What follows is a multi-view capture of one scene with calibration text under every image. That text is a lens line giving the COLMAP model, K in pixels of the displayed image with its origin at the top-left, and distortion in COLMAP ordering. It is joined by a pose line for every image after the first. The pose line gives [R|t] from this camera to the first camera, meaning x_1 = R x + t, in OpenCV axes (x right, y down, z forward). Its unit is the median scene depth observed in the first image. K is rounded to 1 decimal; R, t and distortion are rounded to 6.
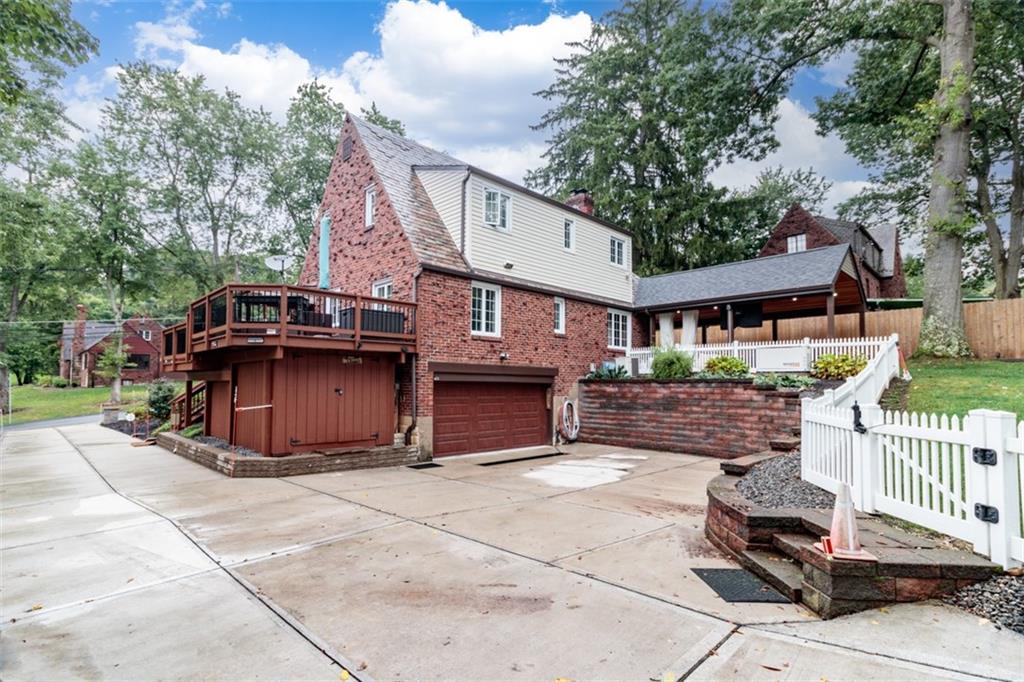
lens RADIAL K [[491.3, 0, 509.5], [0, 491.3, 362.7], [0, 0, 1]] dist [0.002274, 0.000597]
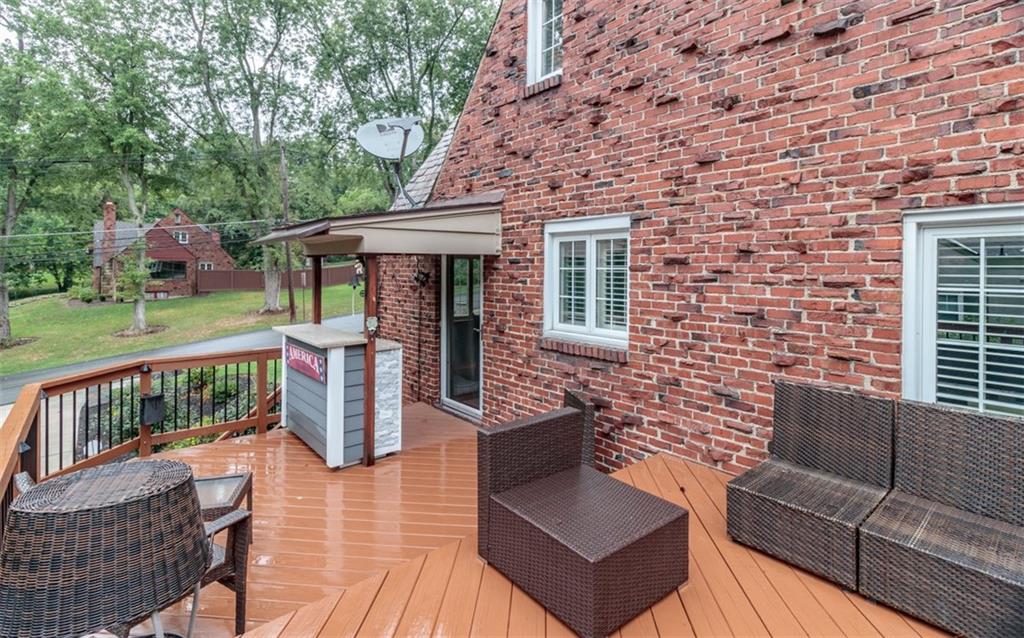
lens RADIAL K [[491.6, 0, 501.0], [0, 491.6, 271.3], [0, 0, 1]] dist [0.003032, 0.000222]
pose [[0.995828, 0.004149, -0.091159, -0.132736], [0.000202, 0.998863, 0.047672, -0.044885], [0.091253, -0.047492, 0.994695, 0.237624]]
